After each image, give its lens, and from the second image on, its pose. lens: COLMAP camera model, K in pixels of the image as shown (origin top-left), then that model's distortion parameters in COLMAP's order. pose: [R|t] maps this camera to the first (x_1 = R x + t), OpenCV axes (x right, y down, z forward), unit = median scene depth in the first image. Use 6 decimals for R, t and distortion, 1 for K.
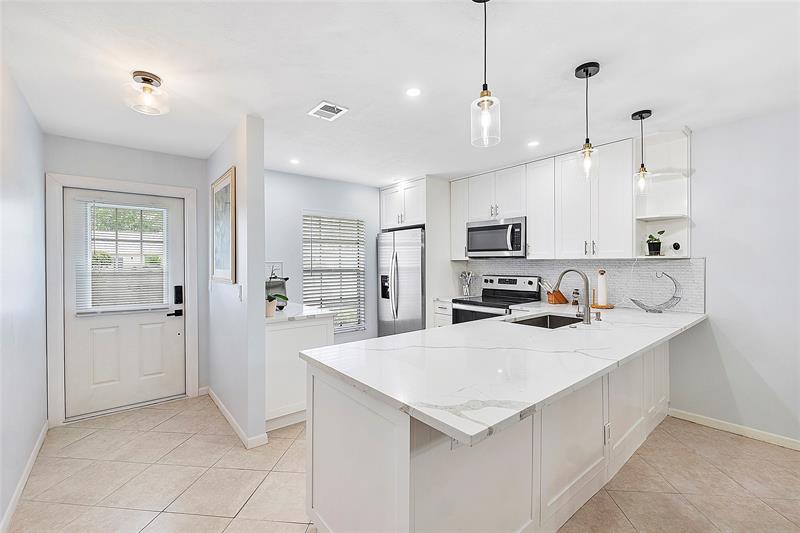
lens RADIAL K [[344.2, 0, 395.0], [0, 344.2, 262.1], [0, 0, 1]] dist [-0.003247, -0.000050]
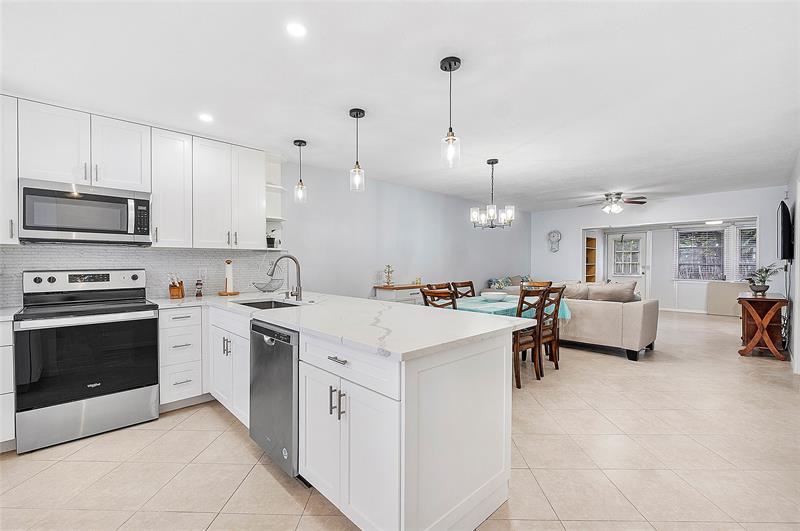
lens RADIAL K [[344.2, 0, 397.8], [0, 344.2, 266.6], [0, 0, 1]] dist [-0.003247, -0.000050]
pose [[-0.058093, -0.006559, 0.998290, -0.445482], [0.004535, 0.999966, 0.006834, 0.034797], [-0.998301, 0.004924, -0.058062, 0.473202]]
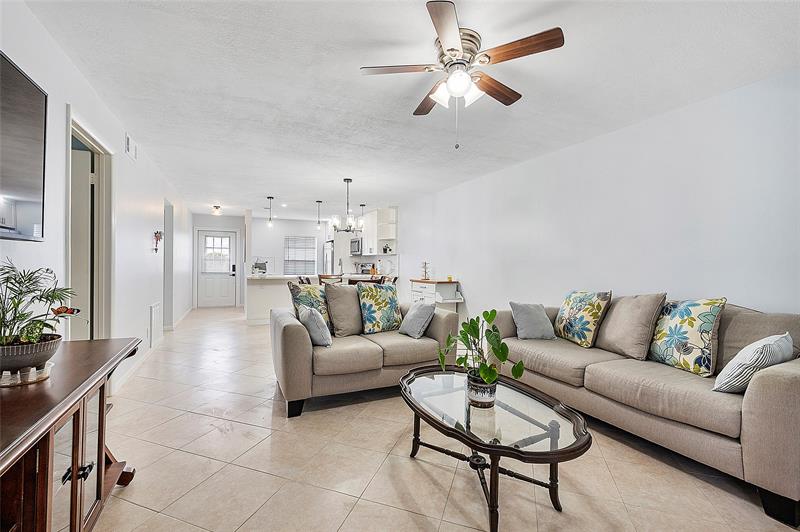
lens RADIAL K [[344.2, 0, 400.8], [0, 344.2, 263.6], [0, 0, 1]] dist [-0.003247, -0.000050]
pose [[0.974801, 0.008743, -0.222904, 1.162740], [-0.009334, 0.999955, -0.001595, 0.050202], [0.222880, 0.003635, 0.974839, -1.242138]]
